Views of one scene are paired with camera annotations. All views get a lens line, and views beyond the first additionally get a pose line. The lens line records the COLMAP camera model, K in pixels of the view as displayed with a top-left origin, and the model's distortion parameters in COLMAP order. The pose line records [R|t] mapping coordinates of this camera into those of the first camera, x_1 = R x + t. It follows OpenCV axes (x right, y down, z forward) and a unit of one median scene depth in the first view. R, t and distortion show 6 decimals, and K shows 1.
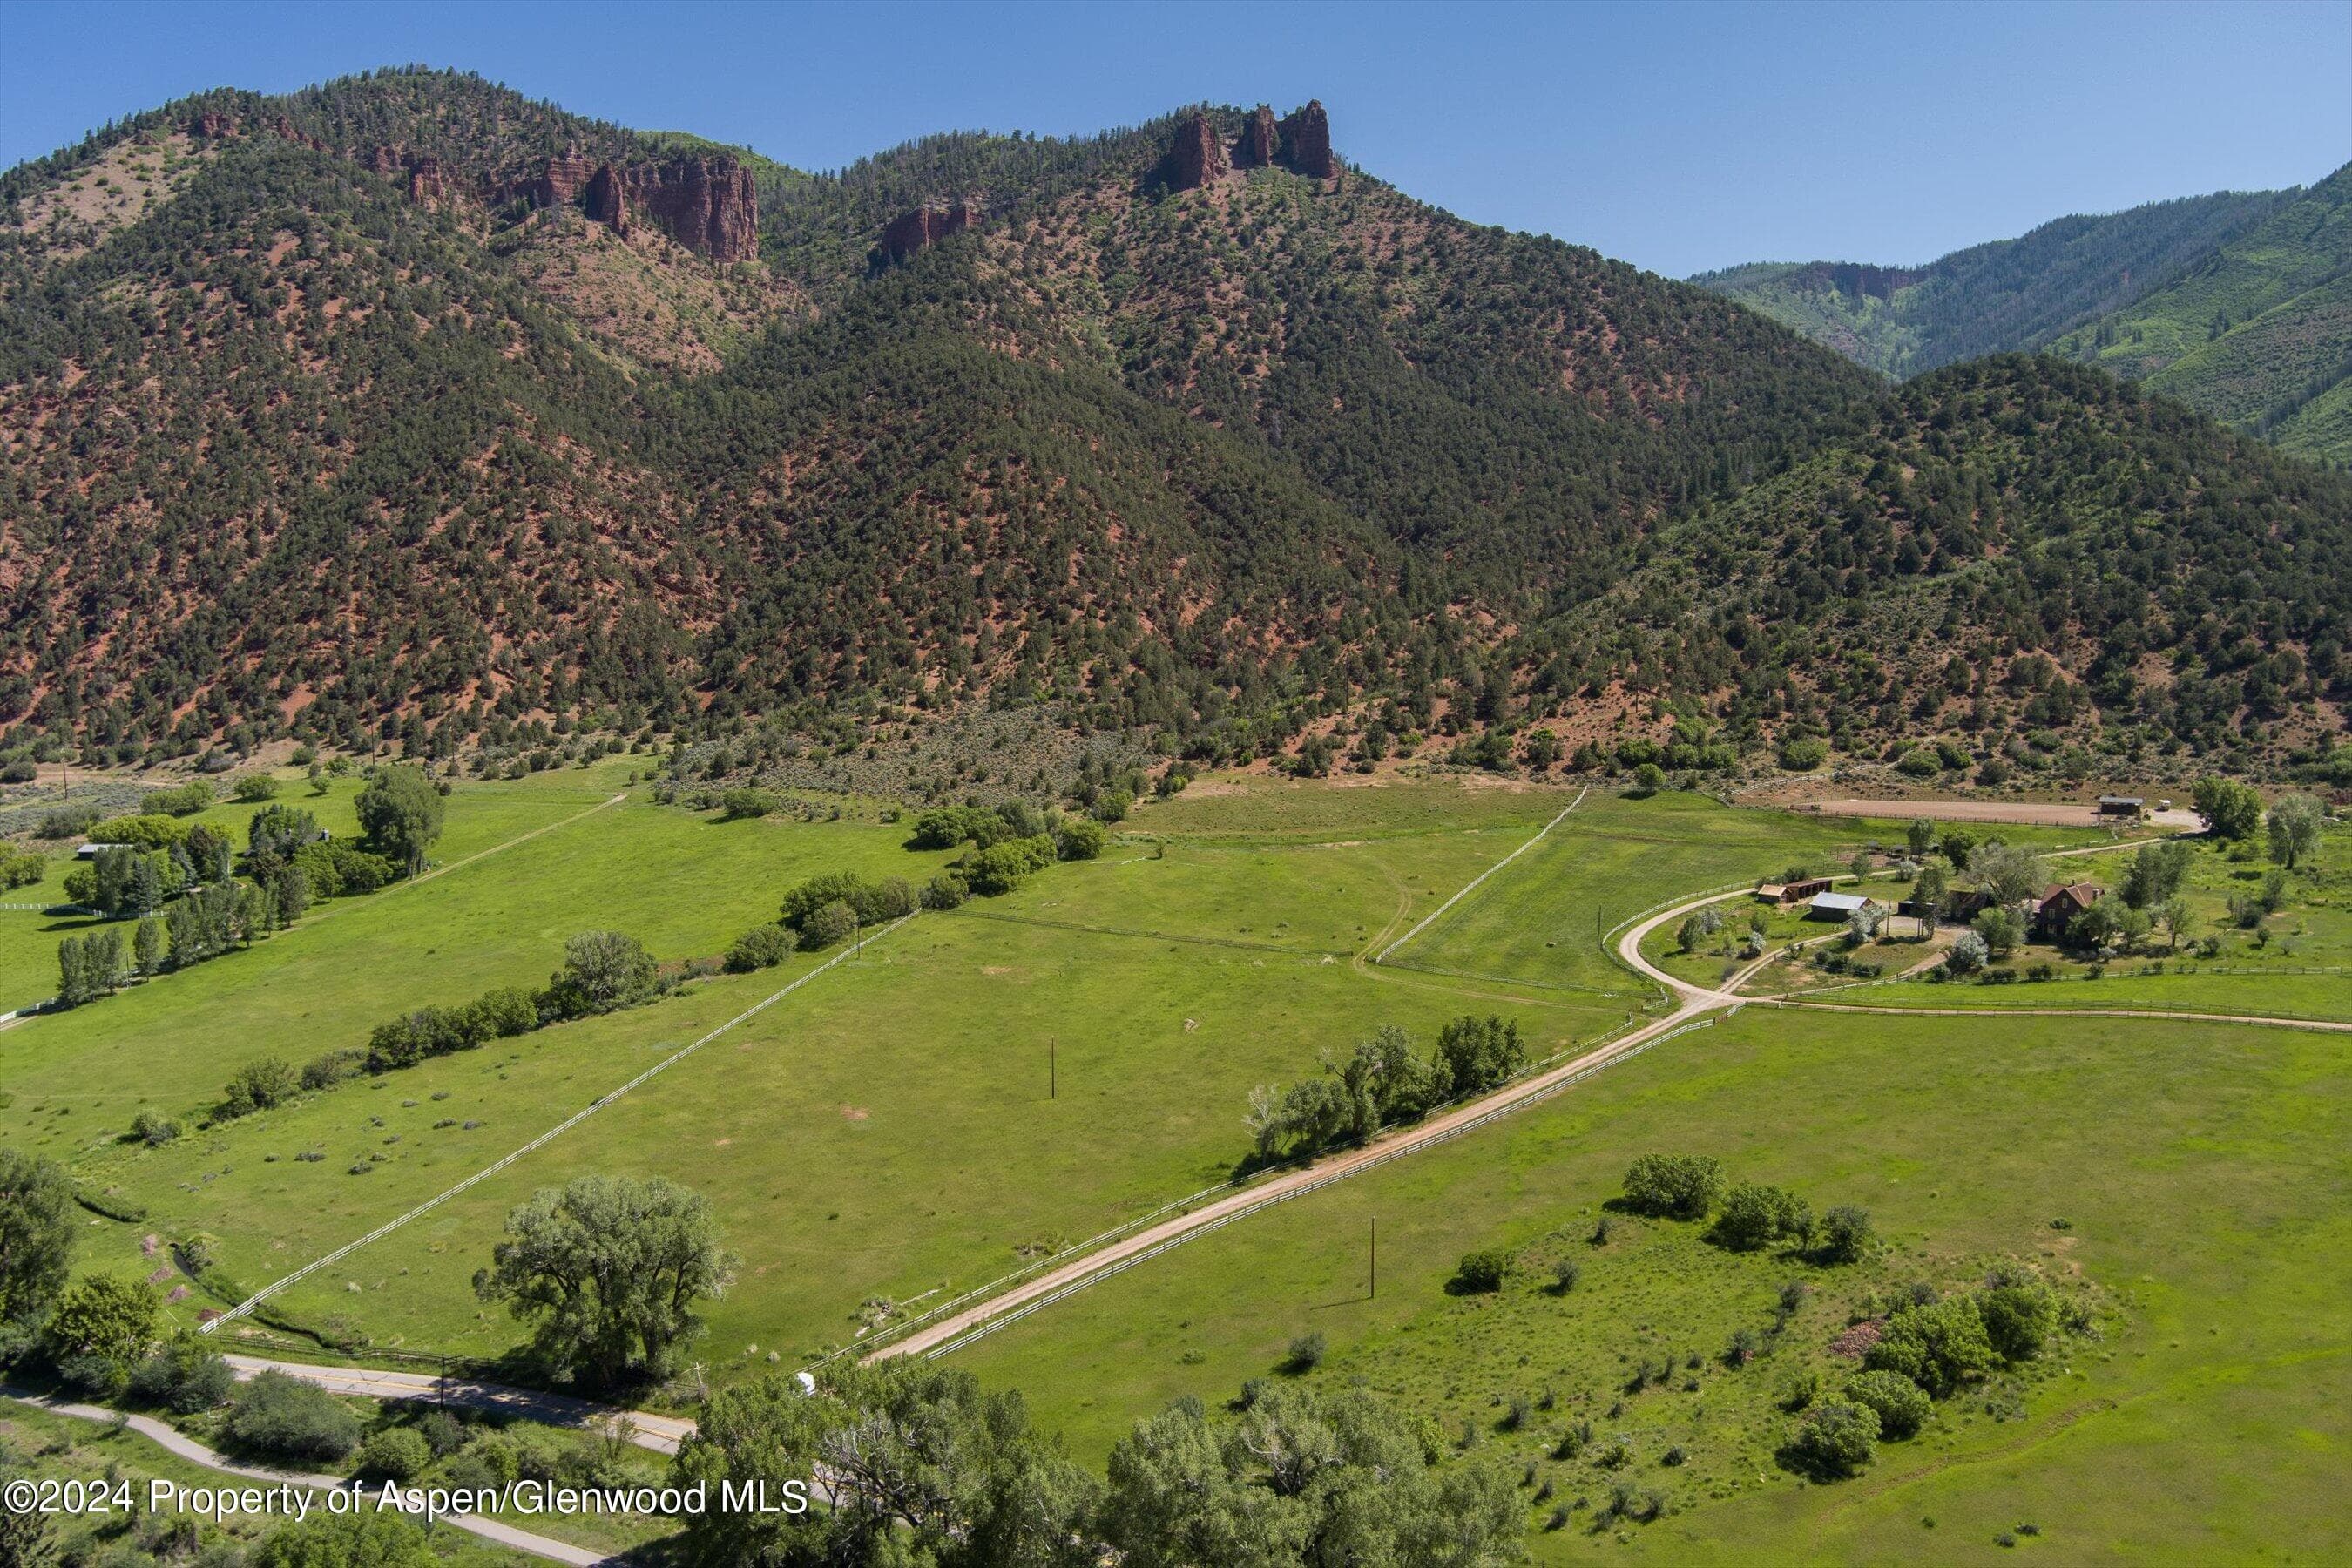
lens RADIAL K [[1888.8, 0, 1169.7], [0, 1888.8, 786.6], [0, 0, 1]] dist [-0.068707, 0.019915]
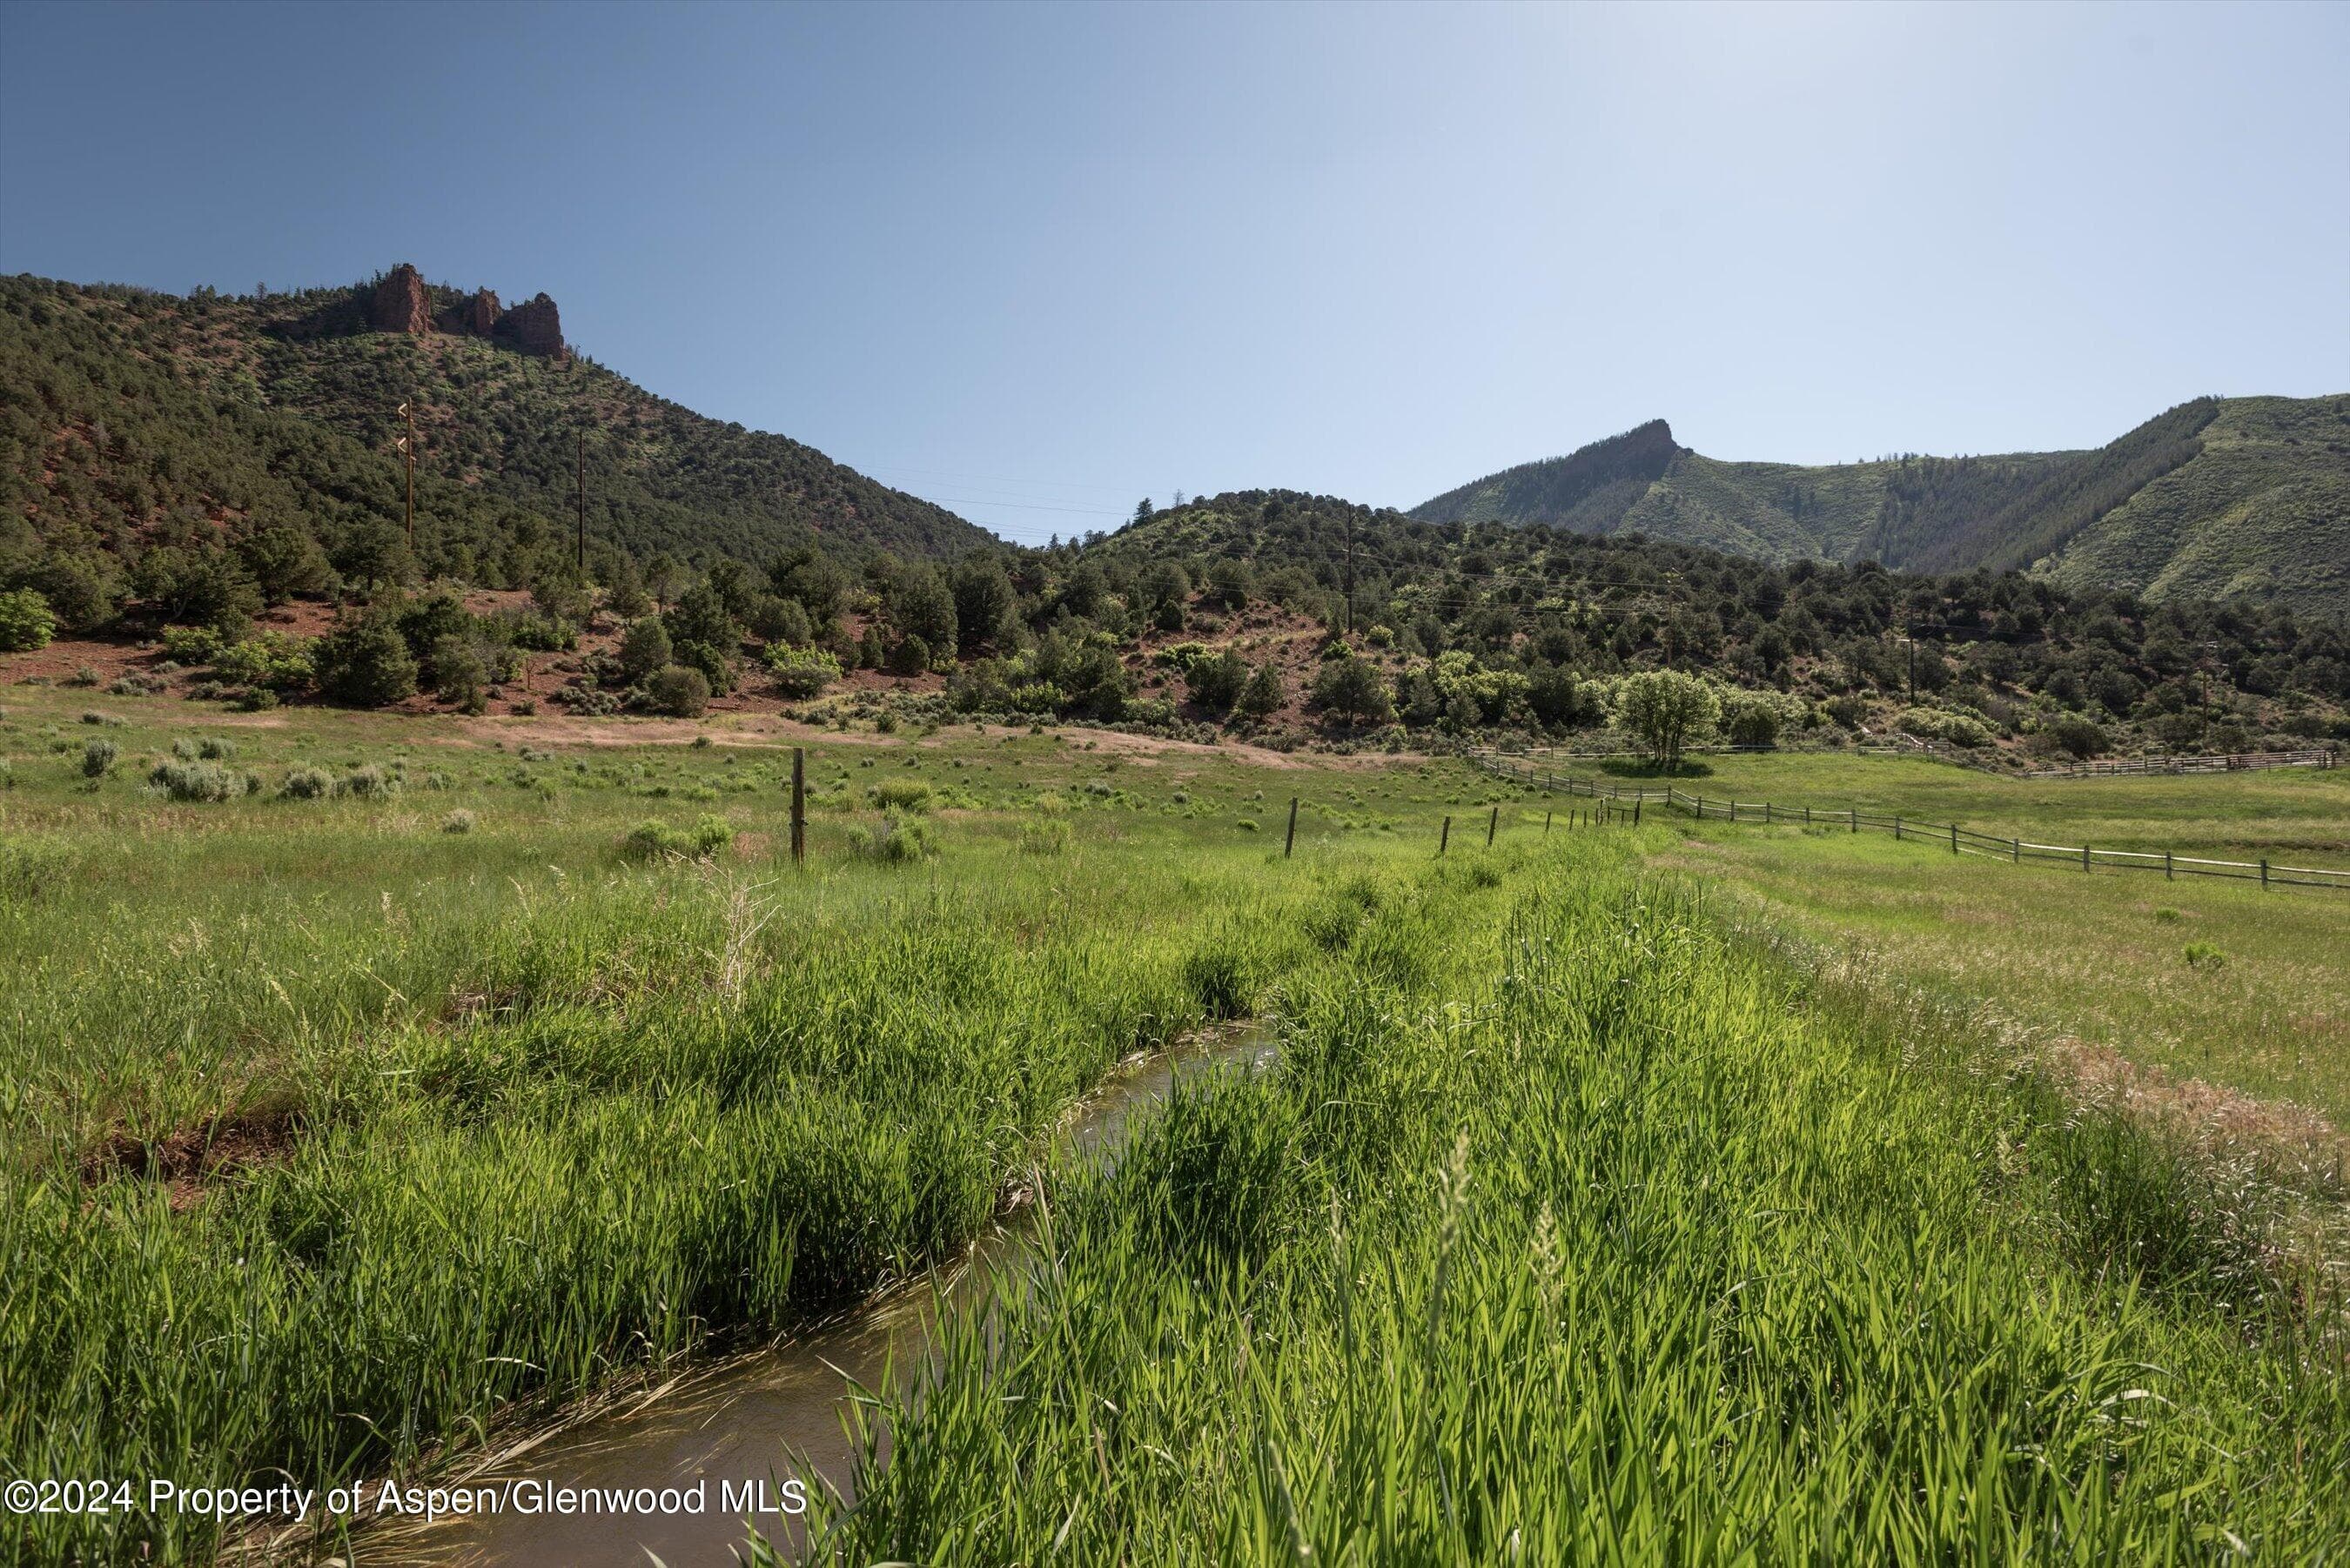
lens RADIAL K [[1091.0, 0, 1186.8], [0, 1091.0, 792.2], [0, 0, 1]] dist [0.025879, -0.008671]
pose [[0.825856, 0.013572, 0.563718, 0.043120], [0.059223, 0.992093, -0.110649, 0.012711], [-0.560763, 0.124765, 0.818522, 0.460651]]
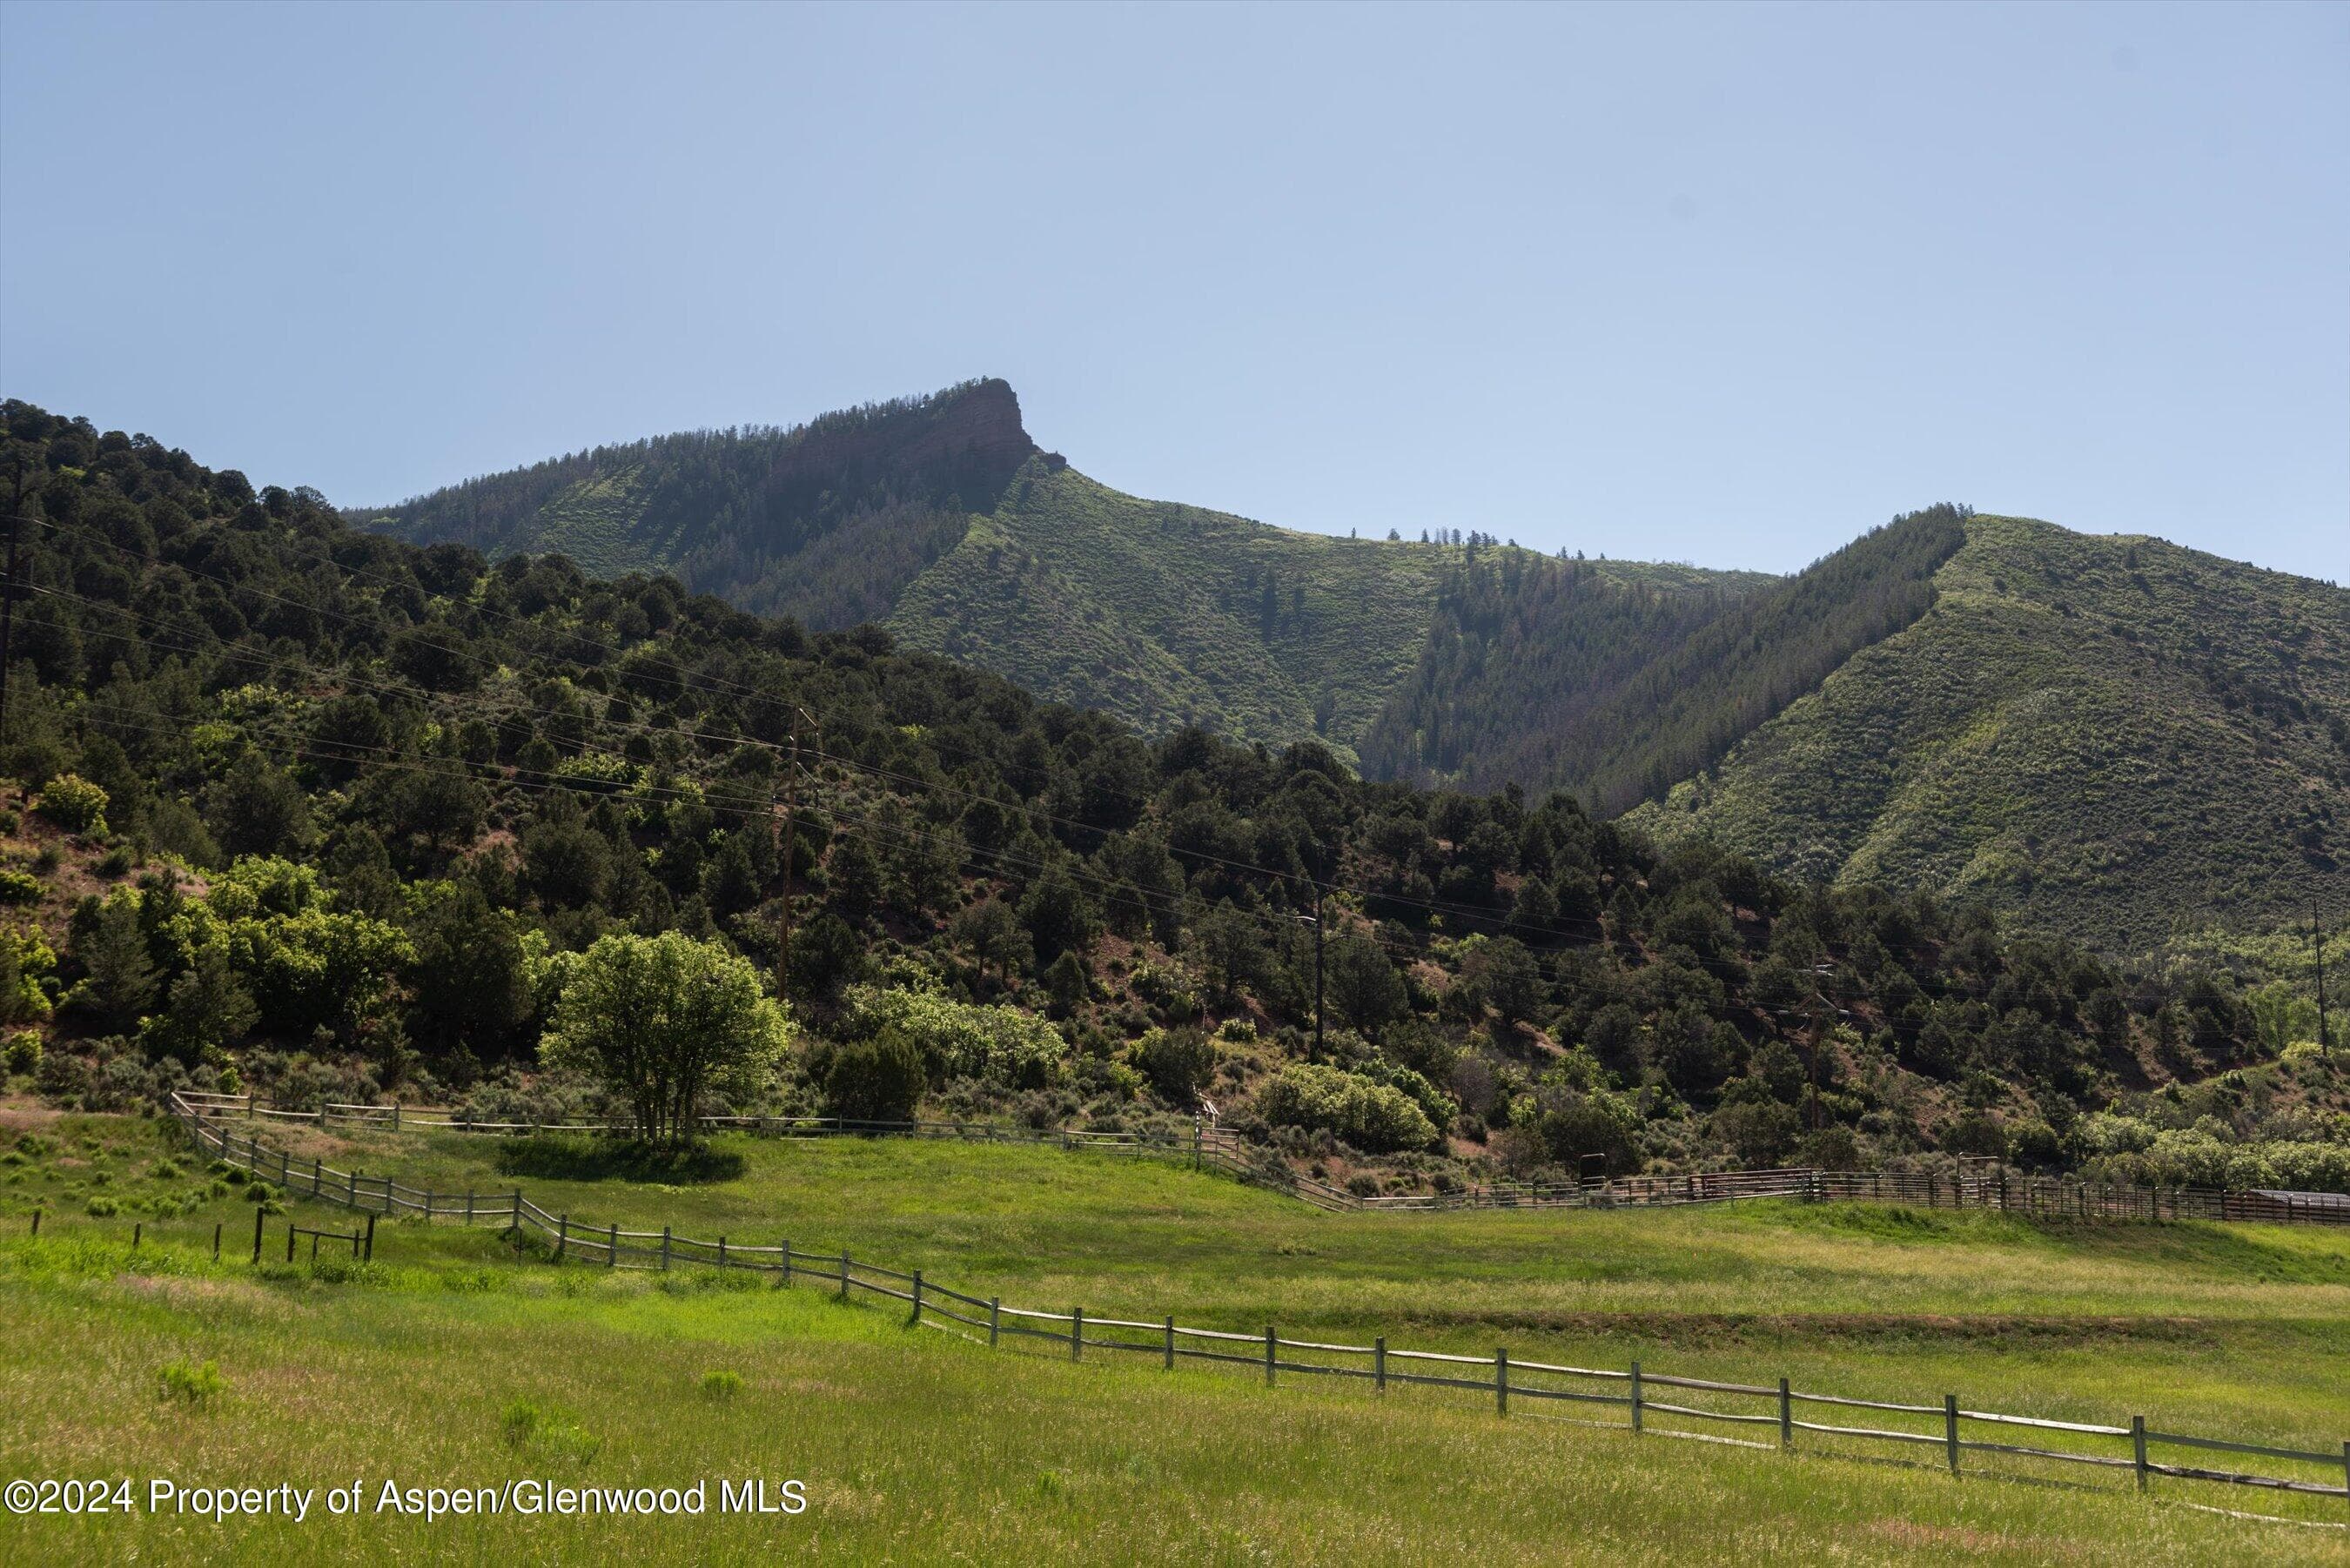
lens RADIAL K [[2882.6, 0, 1174.5], [0, 2882.6, 785.3], [0, 0, 1]] dist [-0.019123, -0.007081]
pose [[0.485077, 0.166643, 0.858447, 0.046236], [0.081573, 0.968771, -0.234154, 0.015143], [-0.870659, 0.183609, 0.456335, 0.449008]]
